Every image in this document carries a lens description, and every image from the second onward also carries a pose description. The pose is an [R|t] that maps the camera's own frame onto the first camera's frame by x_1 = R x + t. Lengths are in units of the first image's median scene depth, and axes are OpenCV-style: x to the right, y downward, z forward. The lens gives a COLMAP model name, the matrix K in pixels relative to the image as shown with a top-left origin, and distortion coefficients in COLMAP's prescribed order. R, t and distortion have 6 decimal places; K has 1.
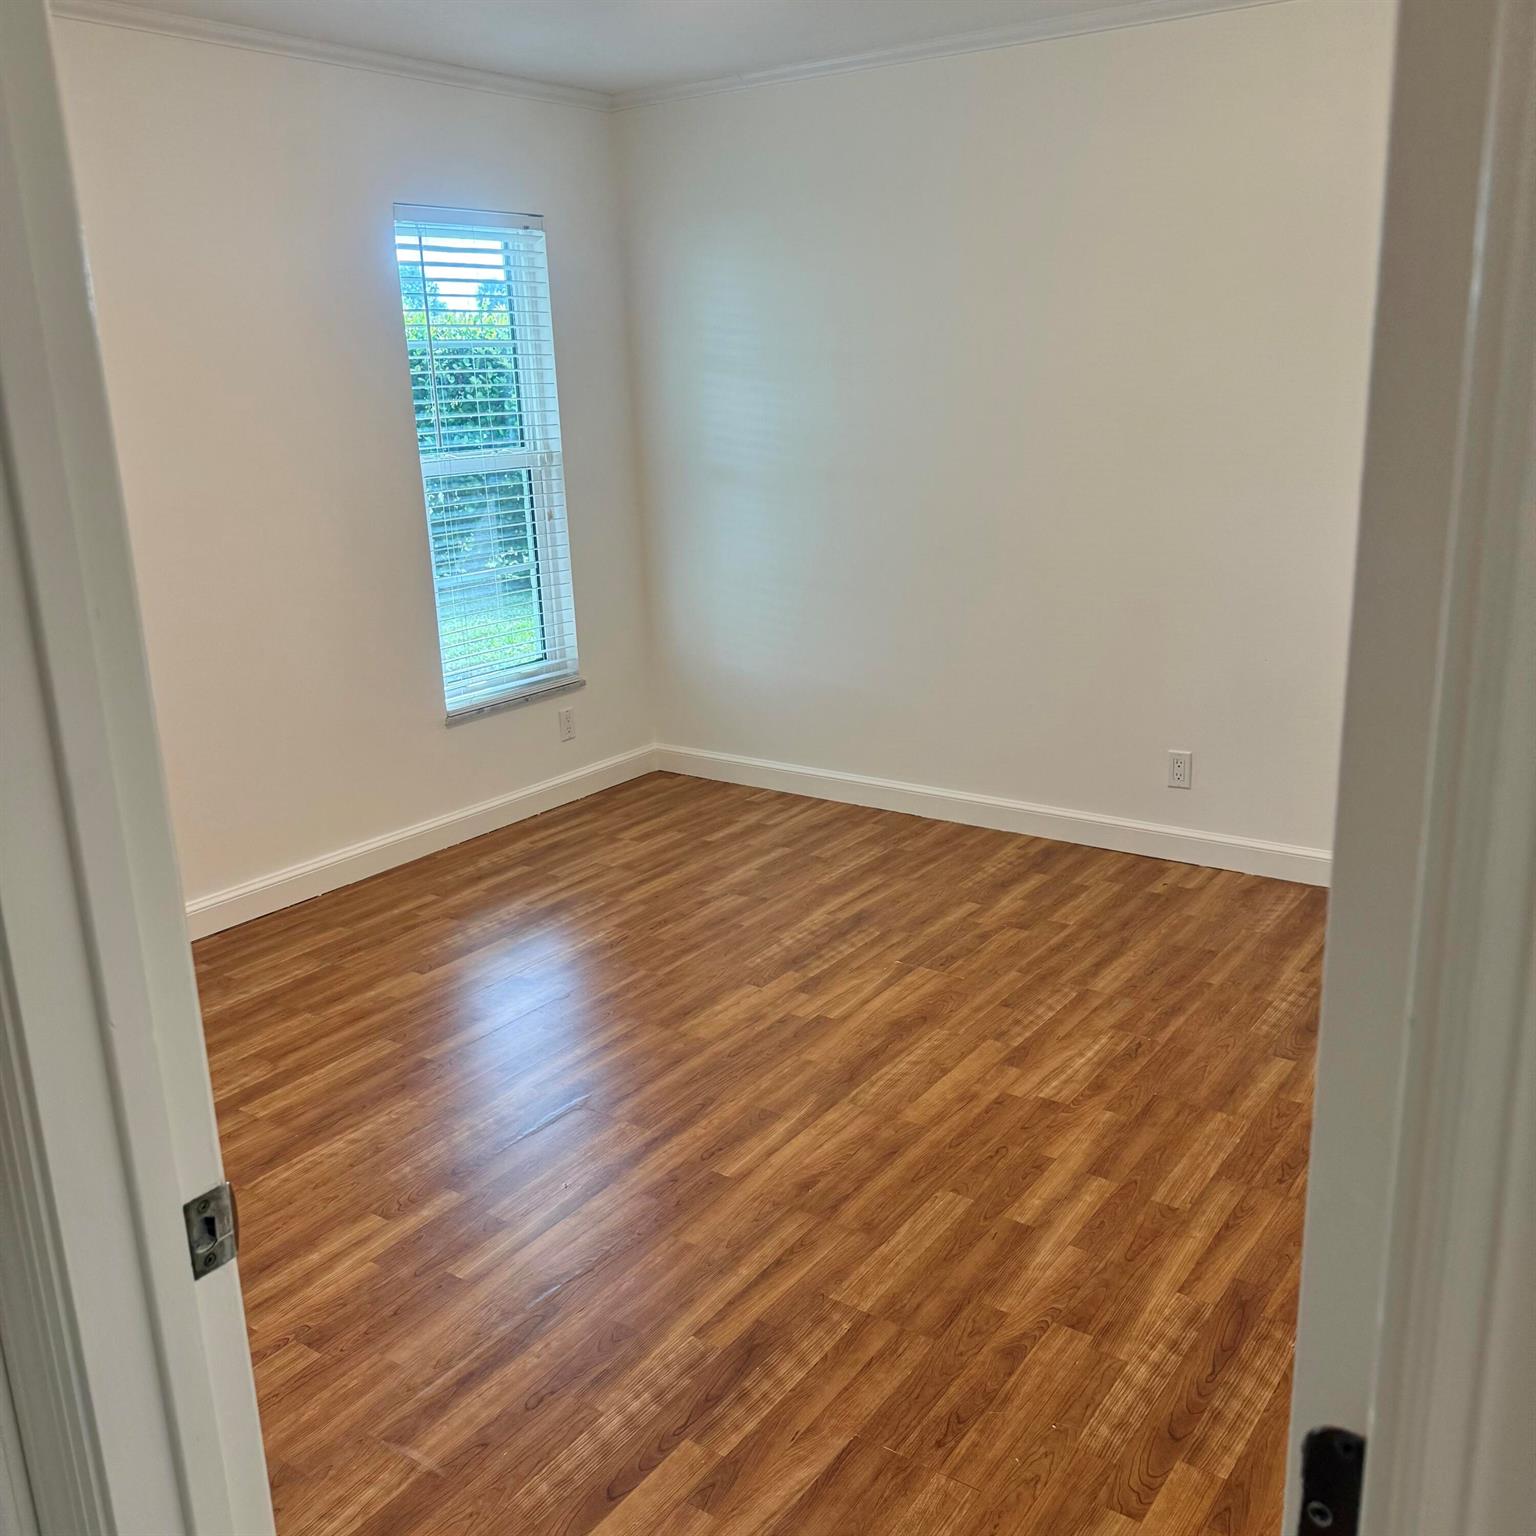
lens RADIAL K [[1475.5, 0, 763.1], [0, 1475.5, 770.7], [0, 0, 1]] dist [0.076116, 0.000000]
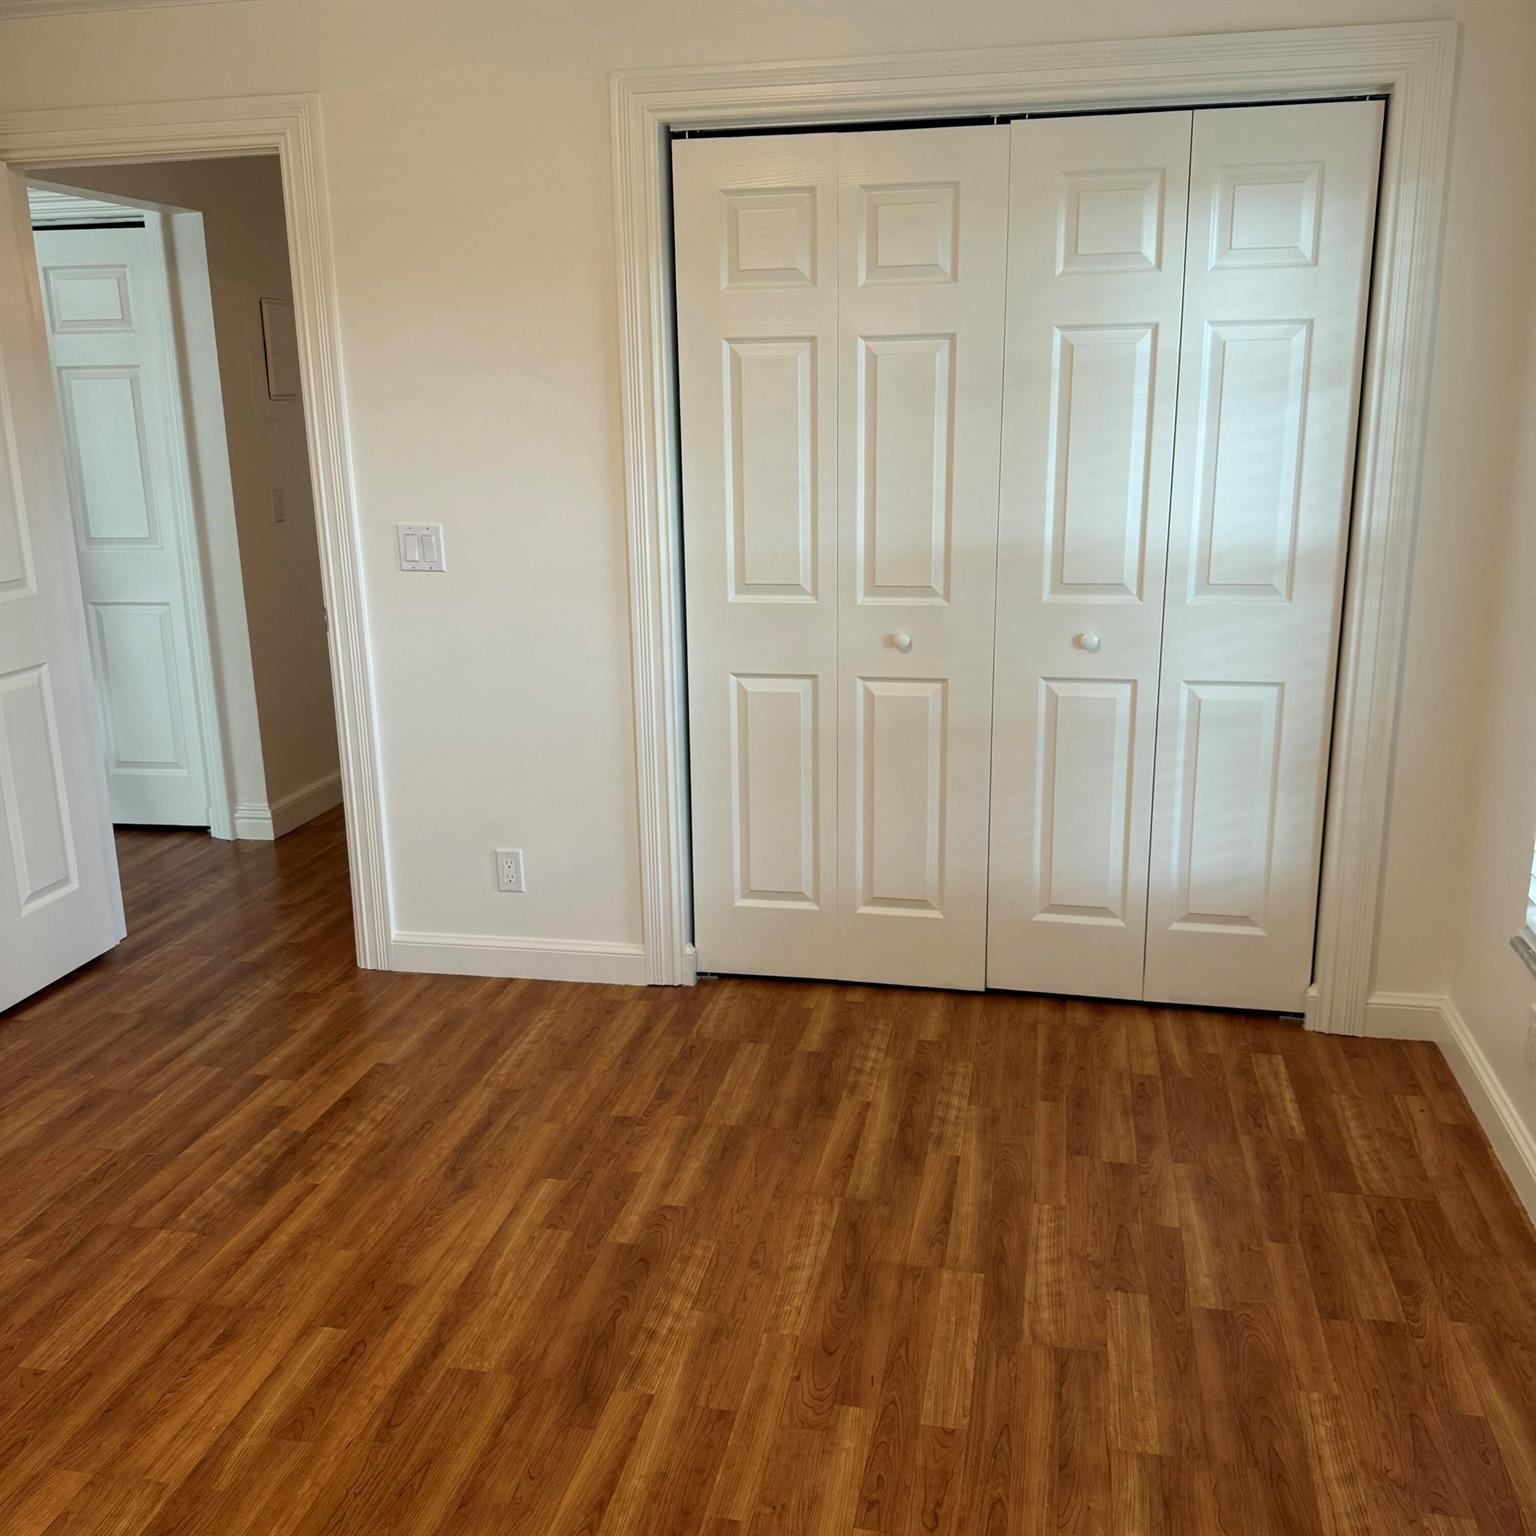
lens RADIAL K [[1475.5, 0, 765.0], [0, 1475.5, 763.4], [0, 0, 1]] dist [0.076116, 0.000000]
pose [[-0.915849, 0.177722, -0.360051, -0.002182], [-0.030946, 0.862801, 0.504596, -0.486436], [0.400330, 0.473275, -0.784695, 1.717905]]
